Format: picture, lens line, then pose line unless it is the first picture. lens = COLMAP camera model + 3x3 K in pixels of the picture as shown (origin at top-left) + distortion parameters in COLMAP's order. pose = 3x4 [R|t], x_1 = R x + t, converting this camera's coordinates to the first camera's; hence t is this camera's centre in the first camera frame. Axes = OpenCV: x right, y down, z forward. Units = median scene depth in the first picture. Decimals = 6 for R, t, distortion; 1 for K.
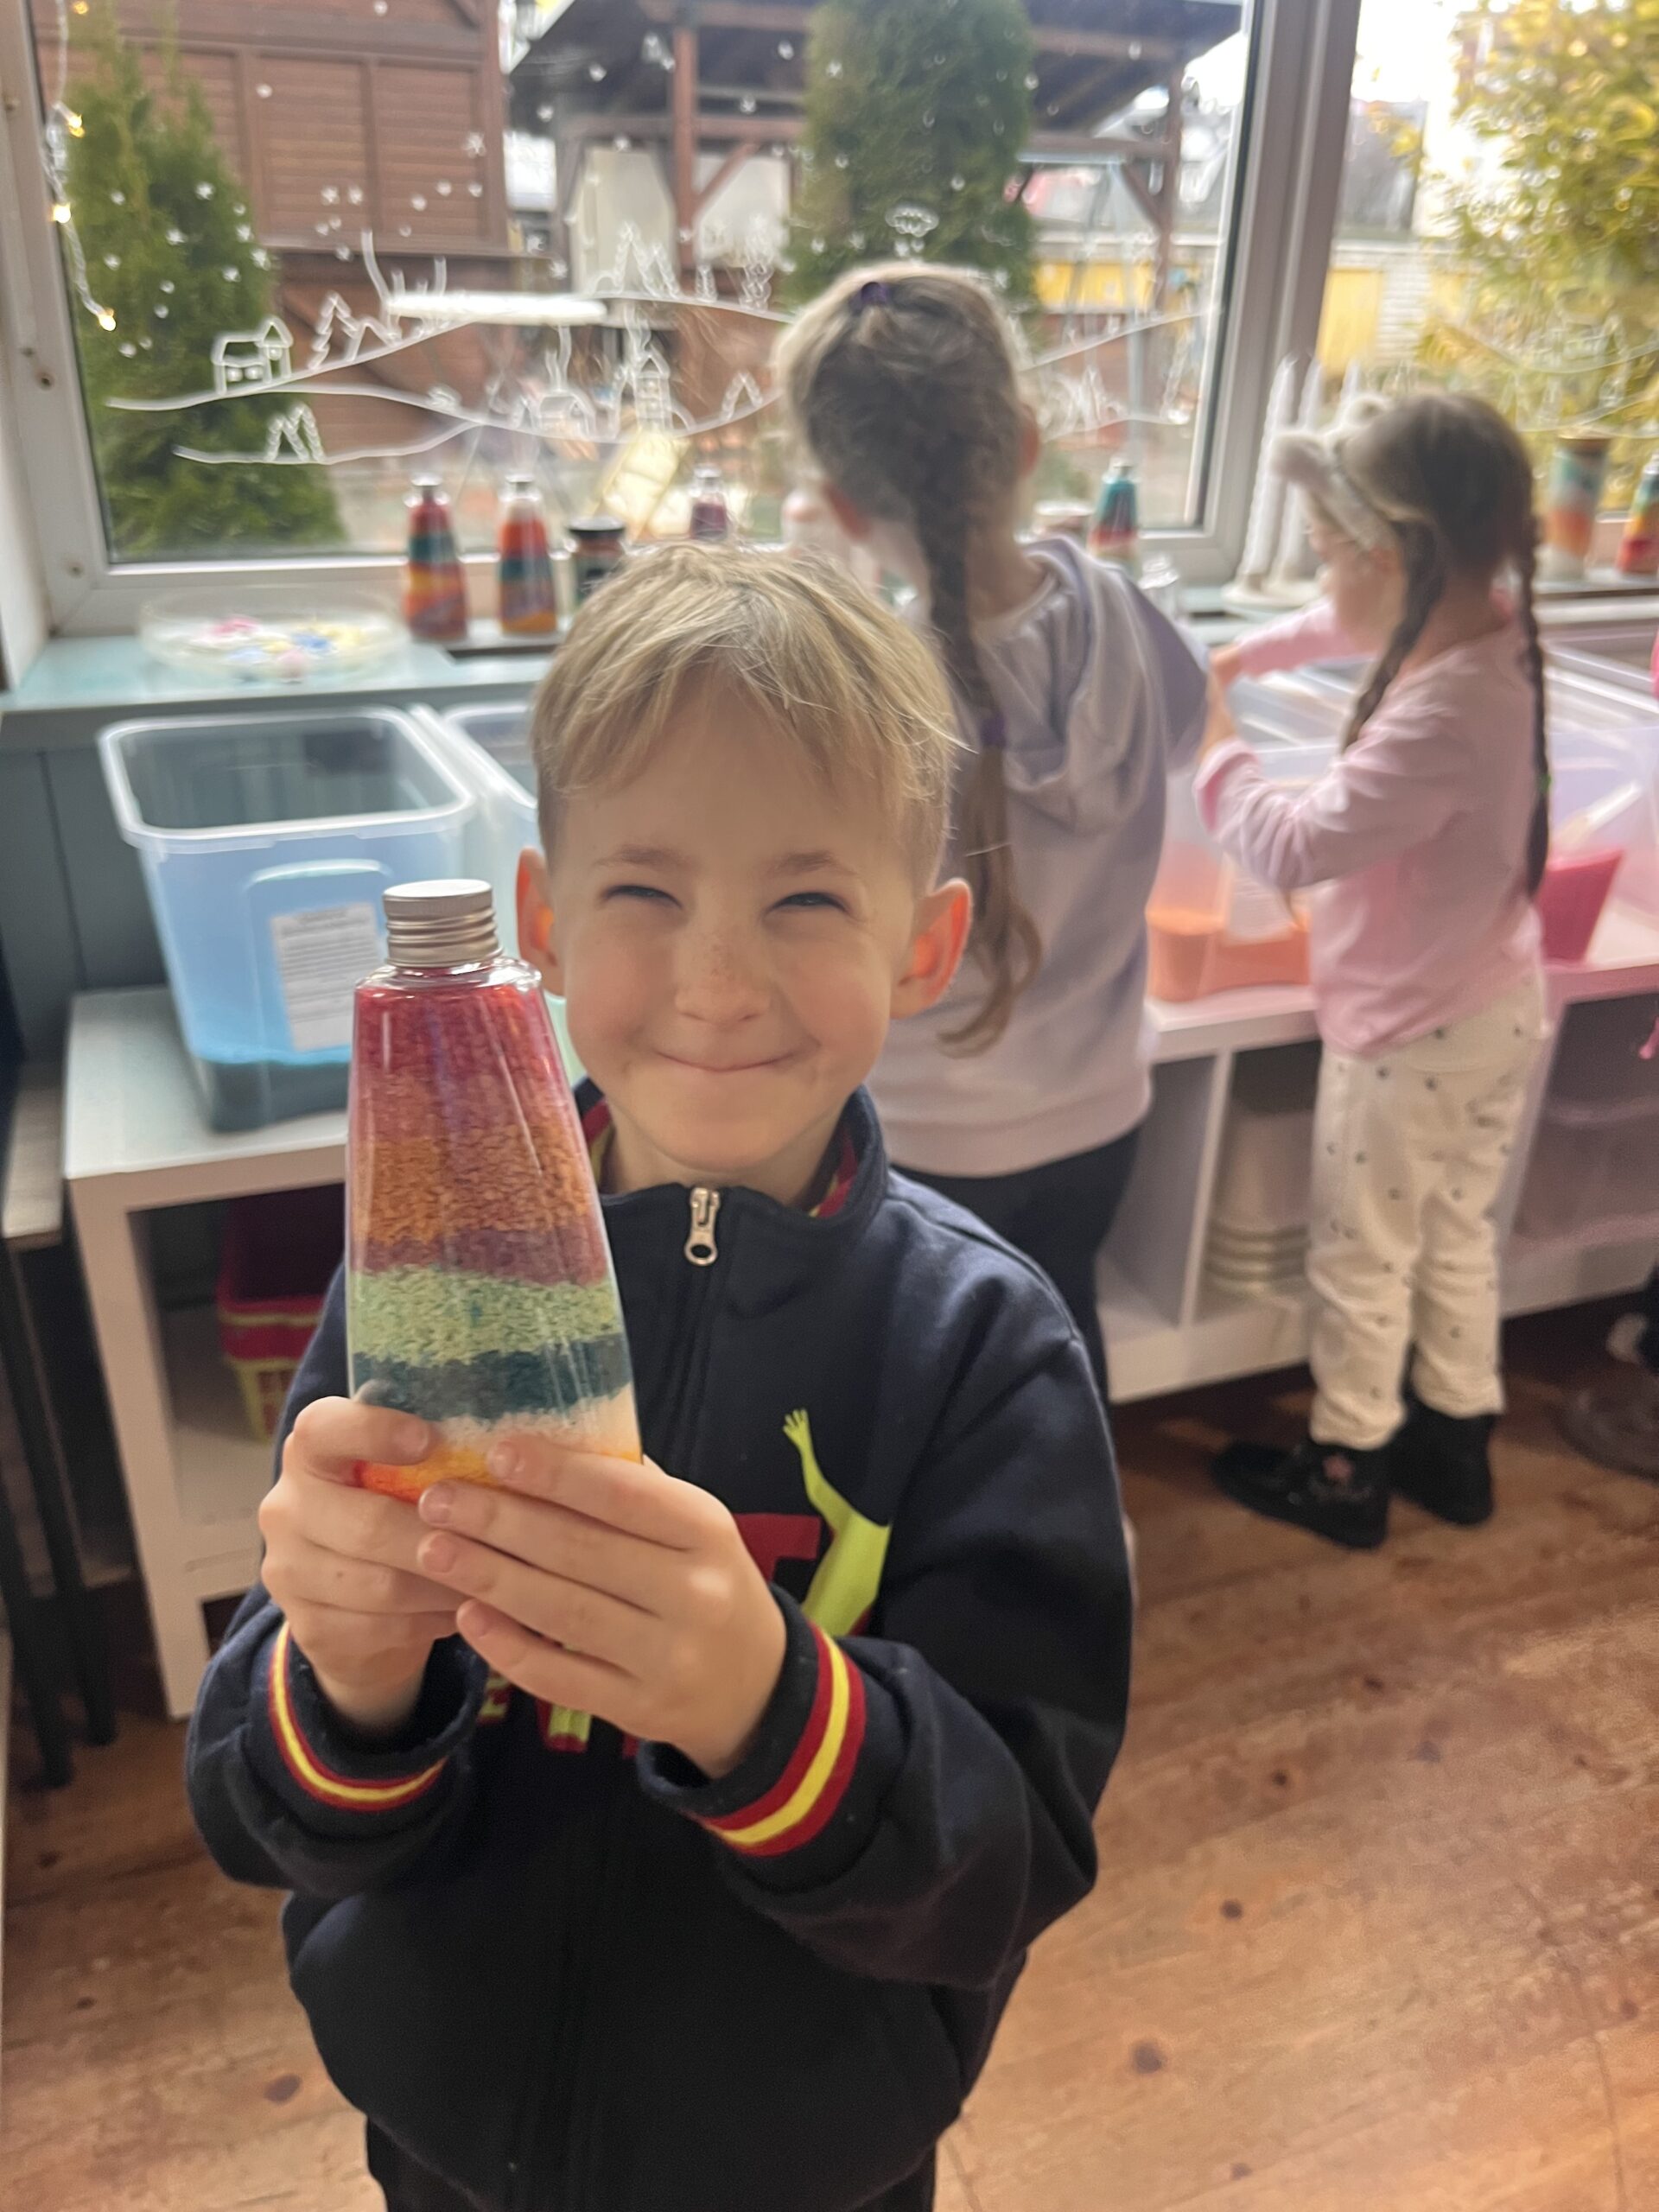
lens RADIAL K [[1680.1, 0, 829.5], [0, 1680.1, 1106.0], [0, 0, 1]] dist [0.098047, -0.131008]
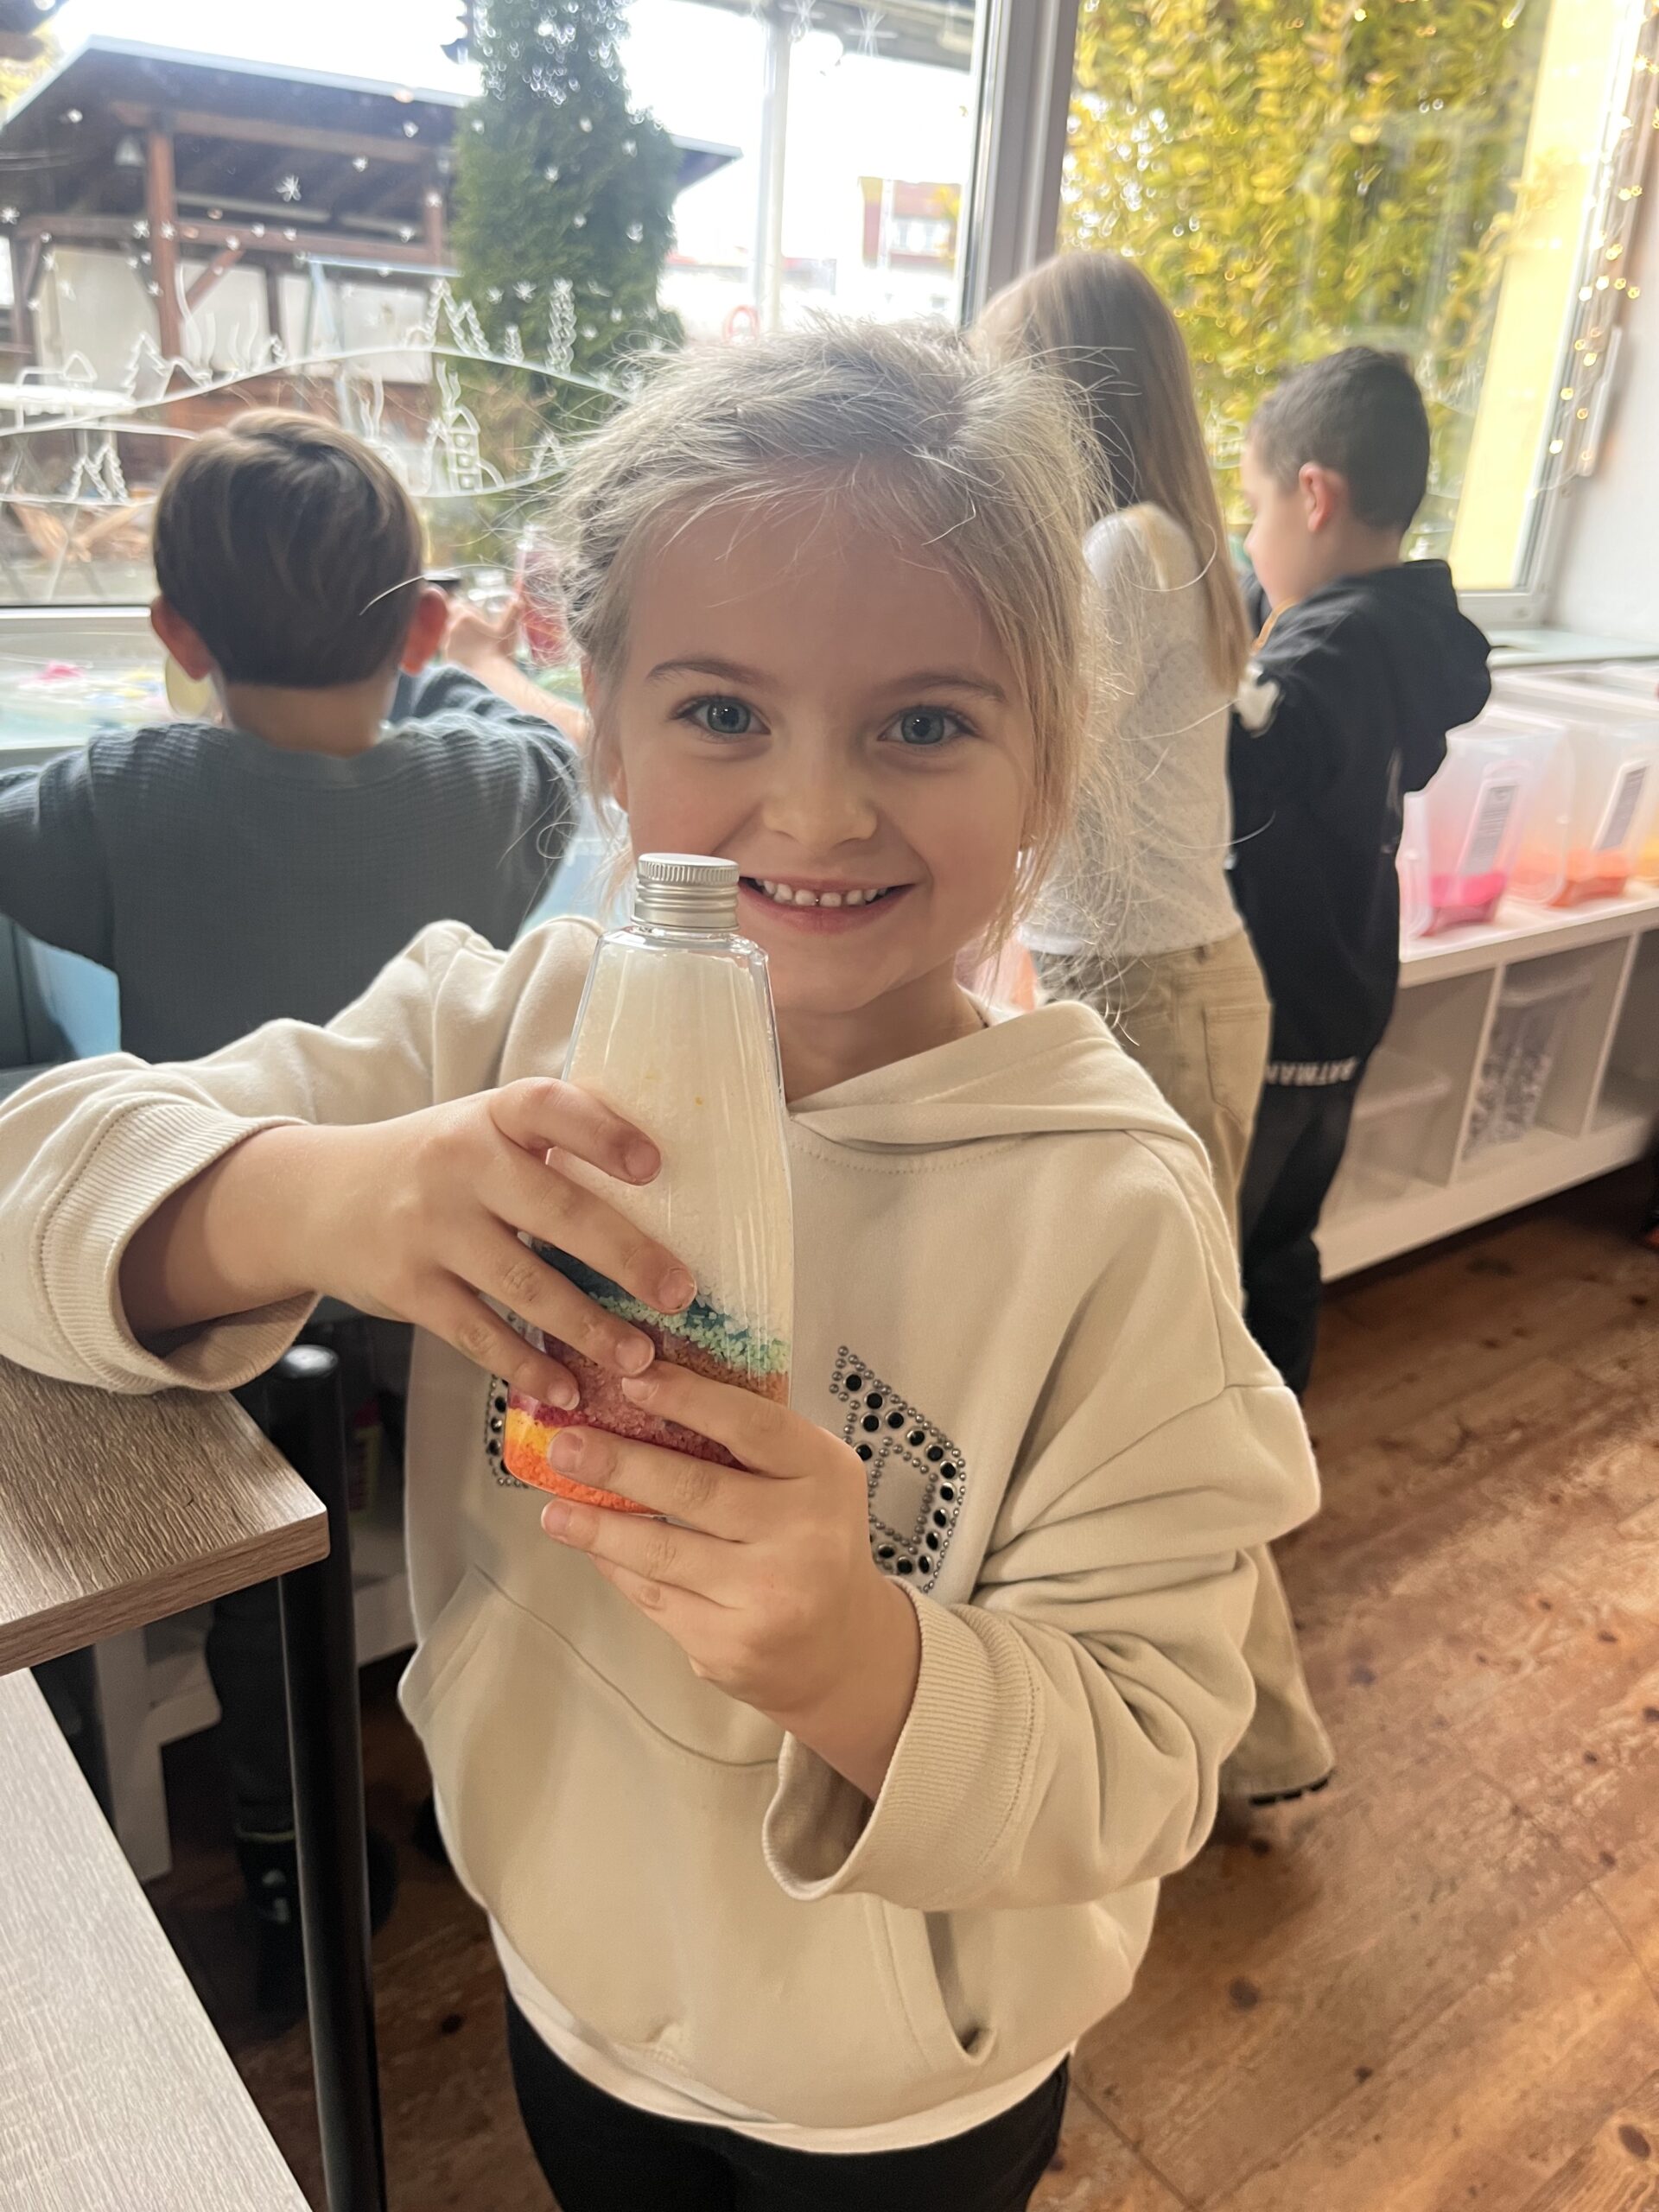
lens RADIAL K [[1667.1, 0, 833.9], [0, 1667.1, 1102.3], [0, 0, 1]] dist [0.068756, -0.086239]
pose [[0.954769, -0.073942, 0.288009, -0.225495], [0.091308, 0.994698, -0.047318, 0.028274], [-0.282983, 0.071475, 0.956458, 0.030140]]
